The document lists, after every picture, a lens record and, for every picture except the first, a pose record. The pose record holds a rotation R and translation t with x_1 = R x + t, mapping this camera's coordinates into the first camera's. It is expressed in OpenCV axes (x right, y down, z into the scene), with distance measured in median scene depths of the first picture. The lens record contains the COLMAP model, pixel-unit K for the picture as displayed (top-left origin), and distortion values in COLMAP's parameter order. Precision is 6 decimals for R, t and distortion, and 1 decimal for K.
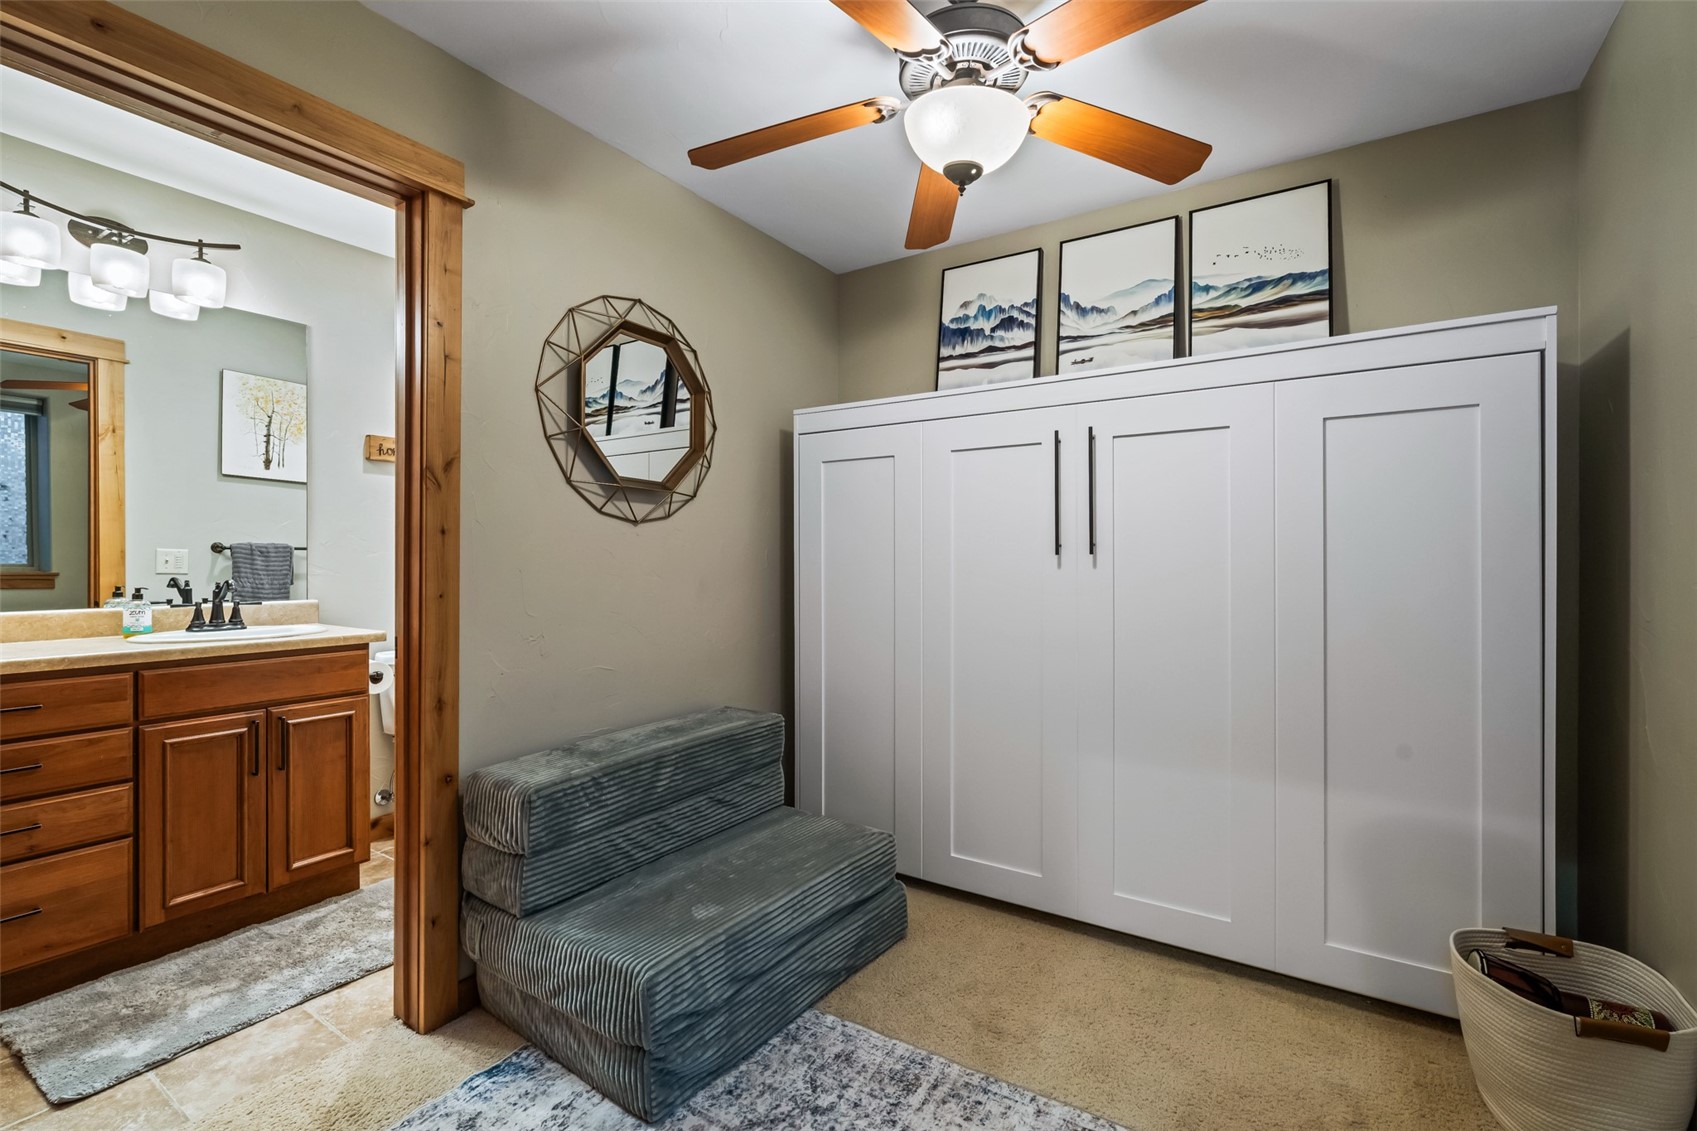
lens RADIAL K [[754.0, 0, 850.1], [0, 754.0, 570.4], [0, 0, 1]] dist [-0.001843, -0.000616]
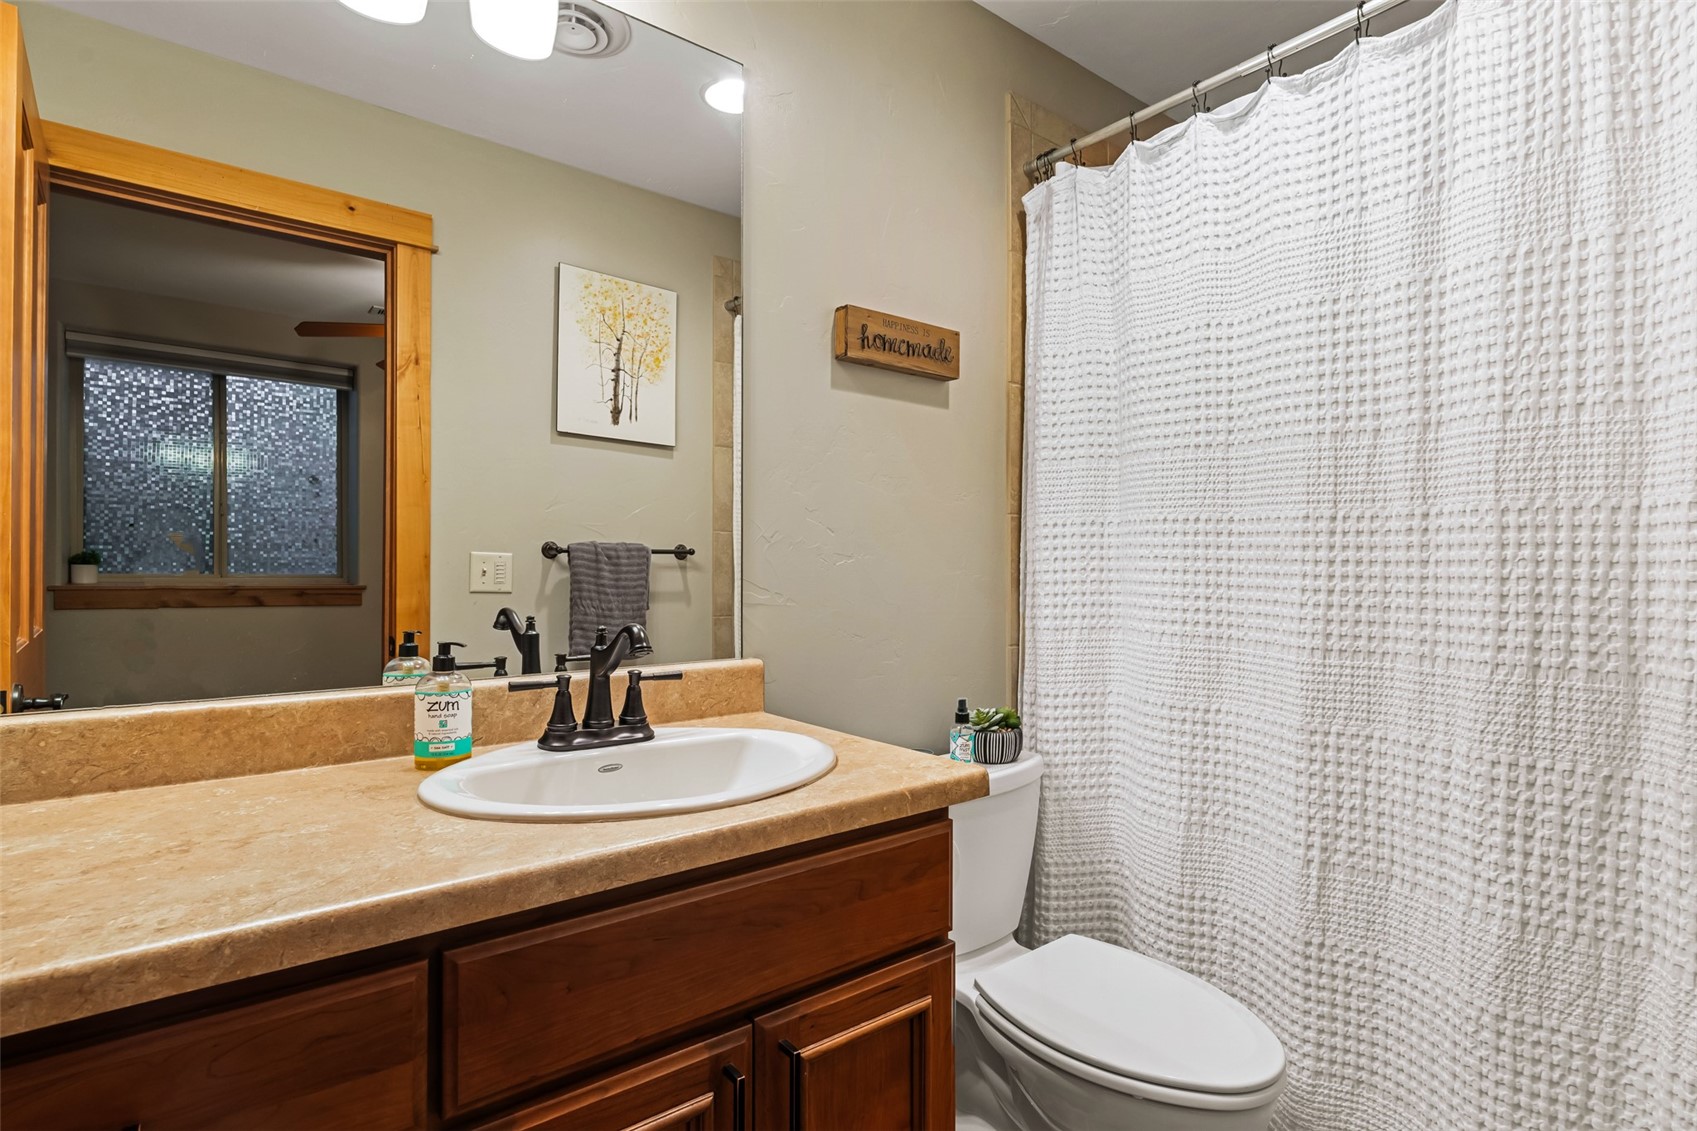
lens RADIAL K [[865.5, 0, 849.0], [0, 865.5, 565.4], [0, 0, 1]] dist [0.000098, 0.000871]
pose [[0.948319, -0.001725, -0.317315, -0.422056], [-0.003444, 0.999870, -0.015730, -0.008243], [0.317301, 0.016010, 0.948190, 0.446353]]
